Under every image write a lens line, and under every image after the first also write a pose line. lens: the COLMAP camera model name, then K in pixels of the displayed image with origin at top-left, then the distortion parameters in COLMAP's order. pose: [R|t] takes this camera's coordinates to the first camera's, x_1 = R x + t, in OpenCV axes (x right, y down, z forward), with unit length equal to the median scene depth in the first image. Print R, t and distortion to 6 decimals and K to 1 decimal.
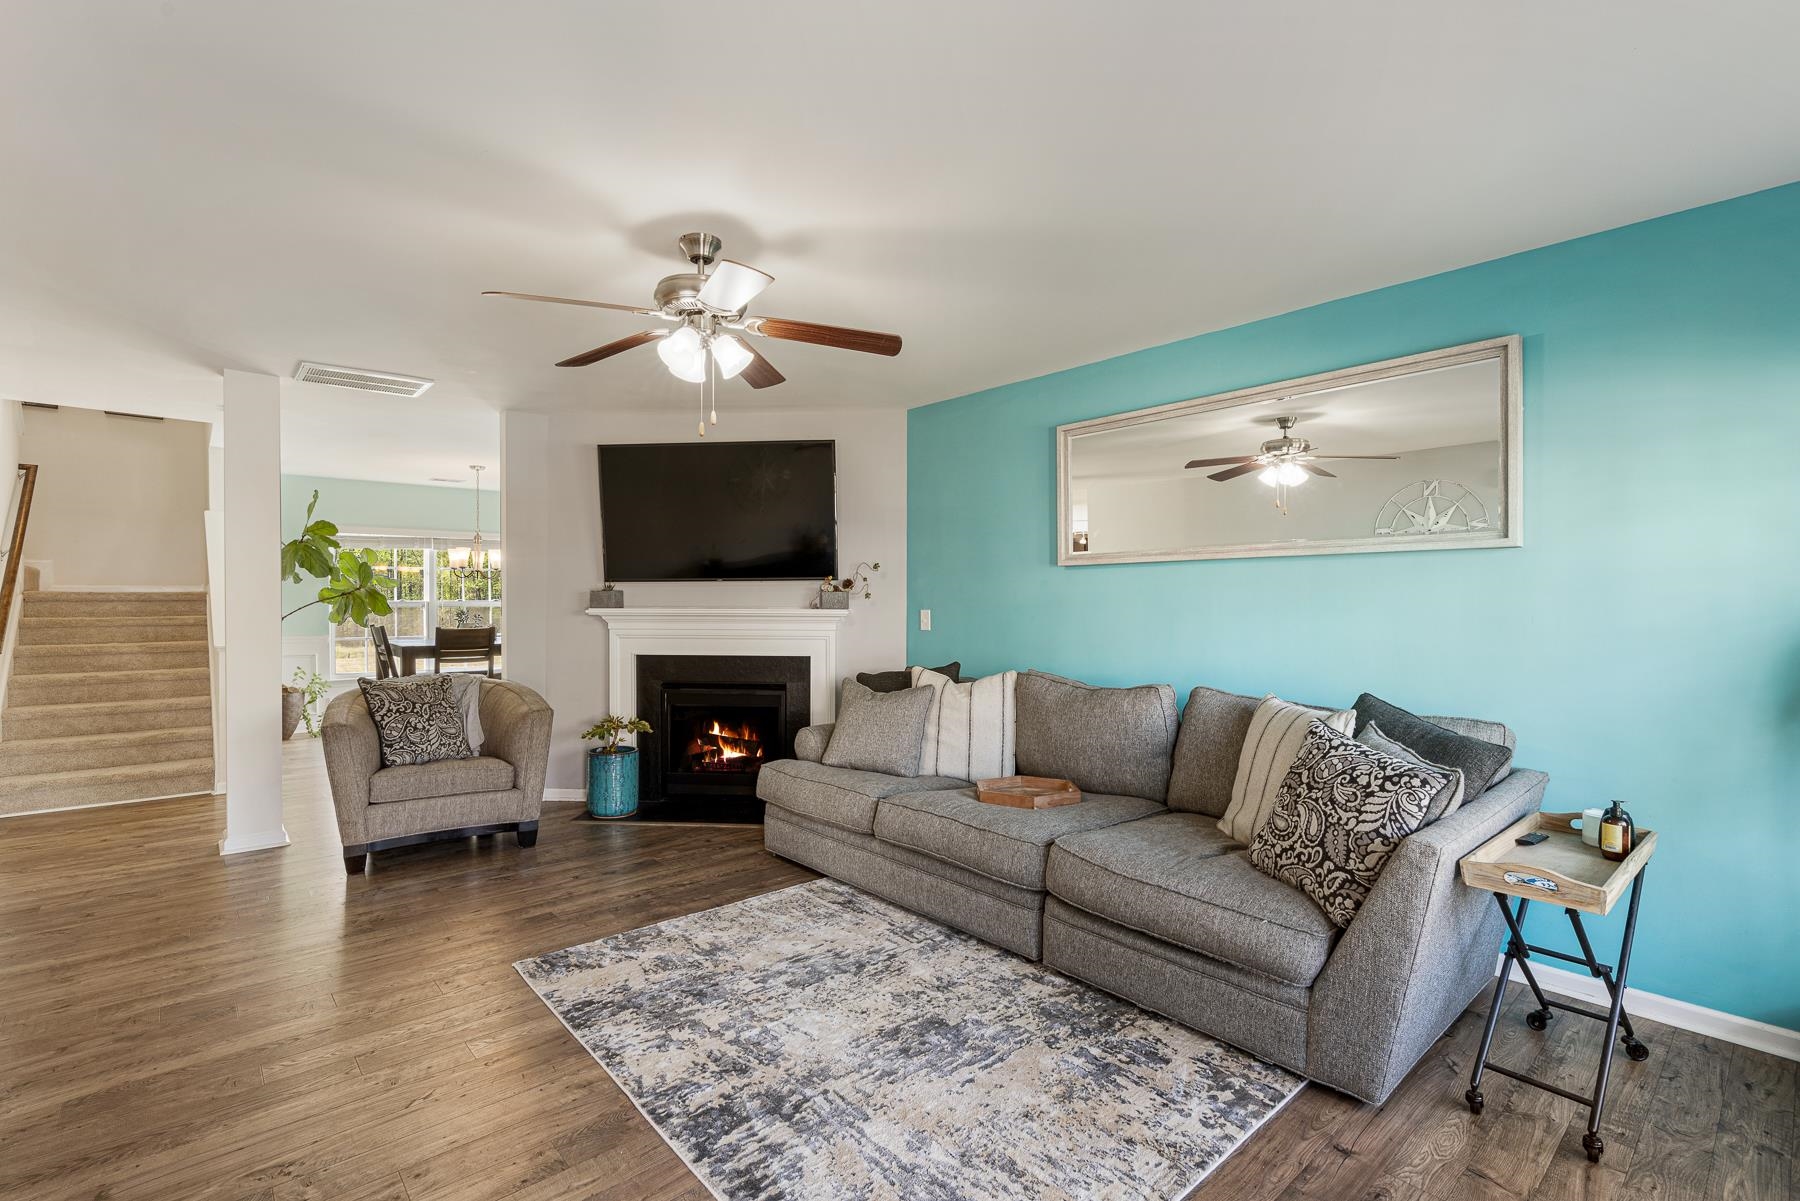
lens RADIAL K [[806.6, 0, 889.0], [0, 806.6, 605.7], [0, 0, 1]] dist [-0.008127, -0.001196]
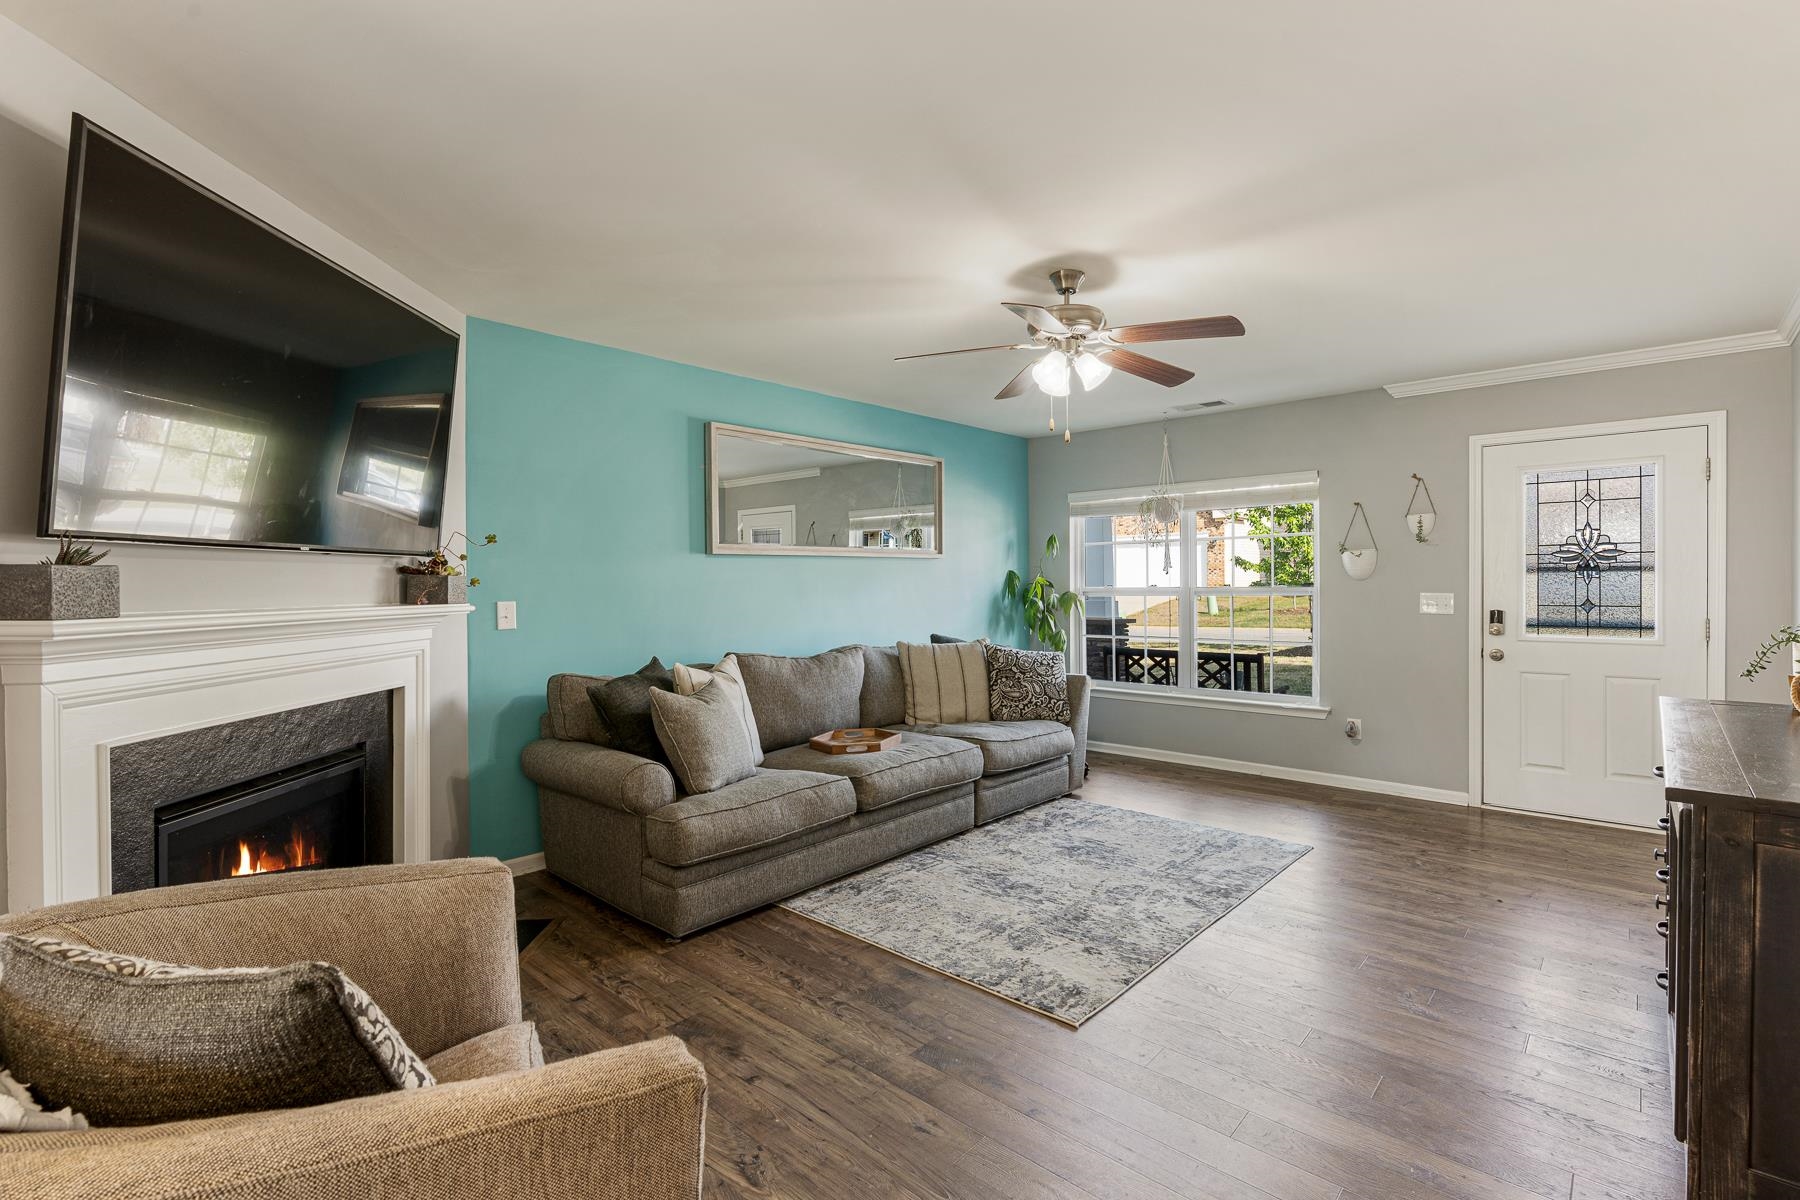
lens RADIAL K [[806.6, 0, 900.3], [0, 806.6, 592.9], [0, 0, 1]] dist [-0.008127, -0.001196]
pose [[-0.097802, -0.009940, 0.995156, -1.208510], [0.014347, 0.999832, 0.011397, -0.009982], [-0.995102, 0.015392, -0.097643, 1.197211]]
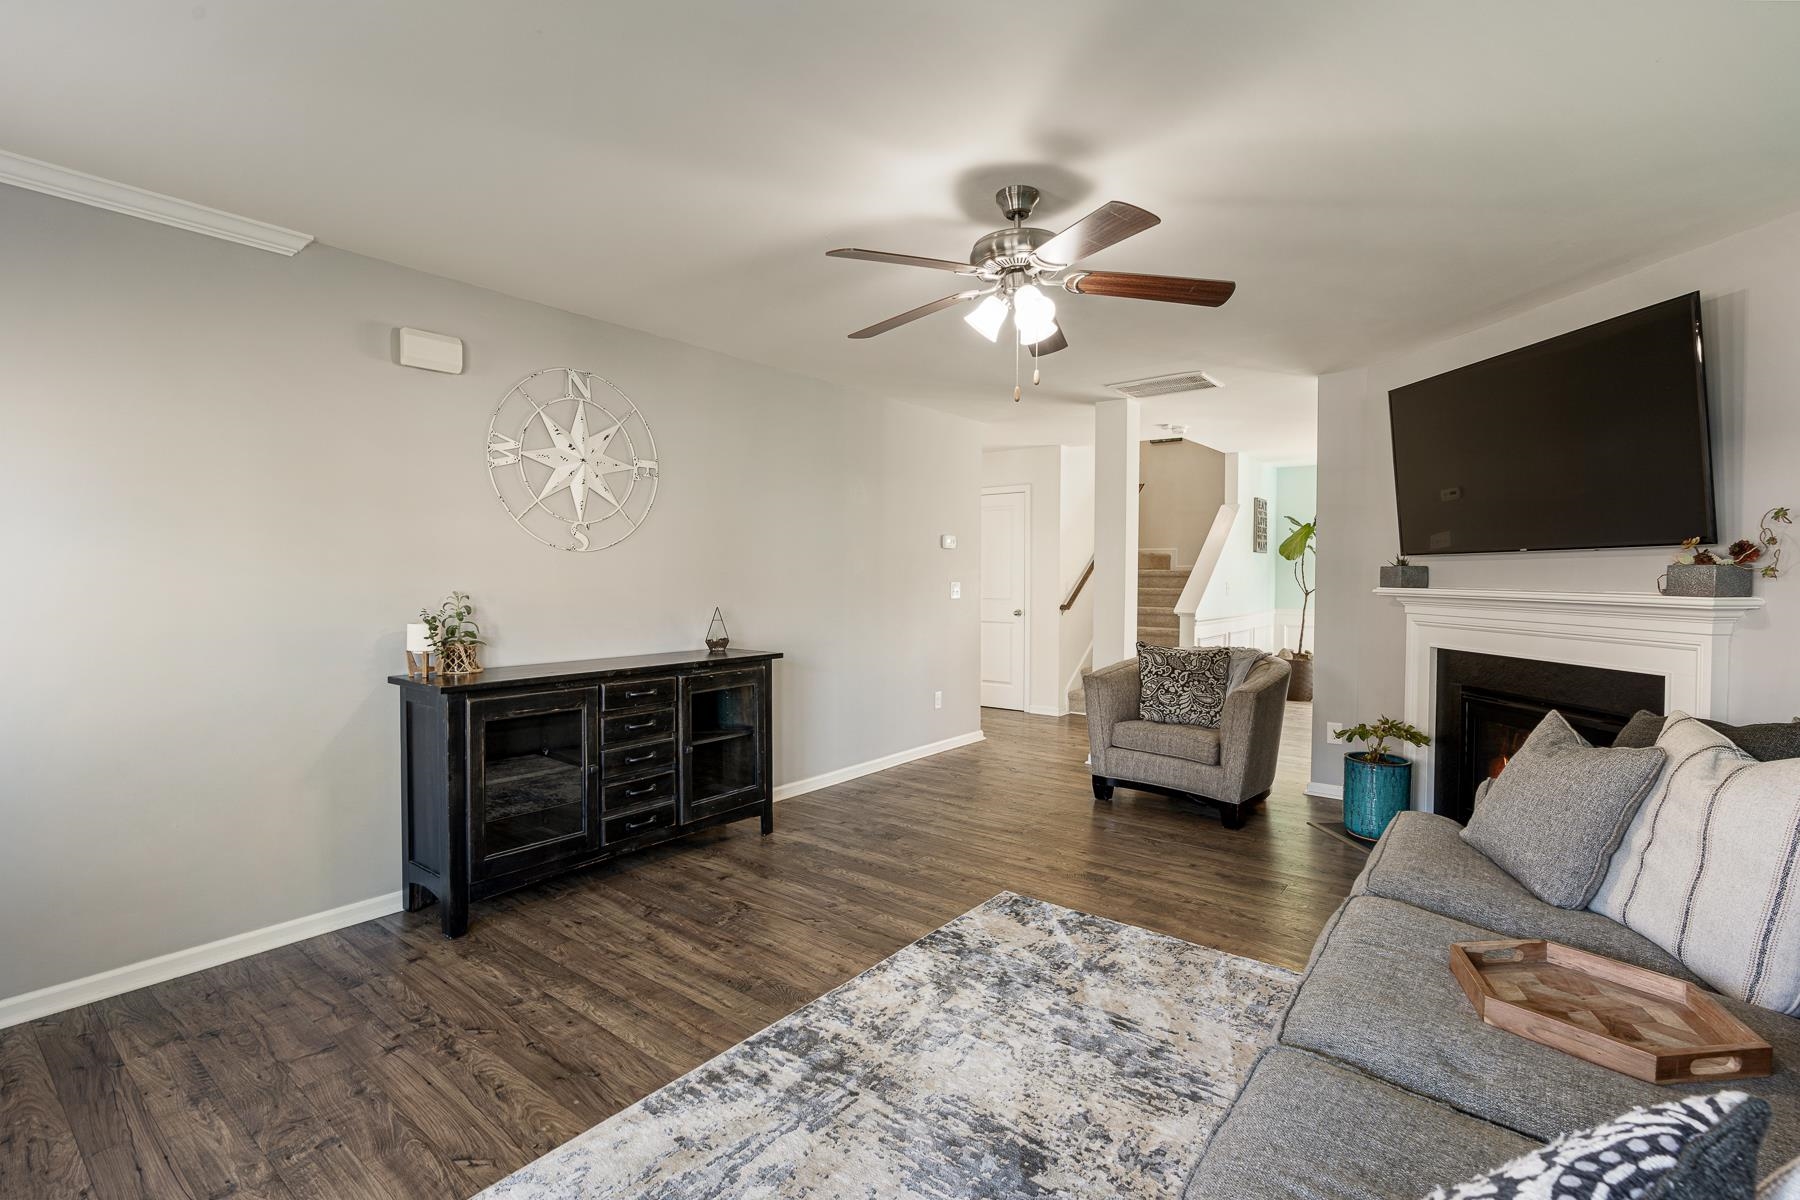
lens RADIAL K [[806.6, 0, 936.7], [0, 806.6, 590.5], [0, 0, 1]] dist [-0.008127, -0.001196]
pose [[0.221365, 0.021862, -0.974946, 0.595298], [-0.015159, 0.999705, 0.018975, -0.003899], [0.975073, 0.010578, 0.221632, 0.616496]]
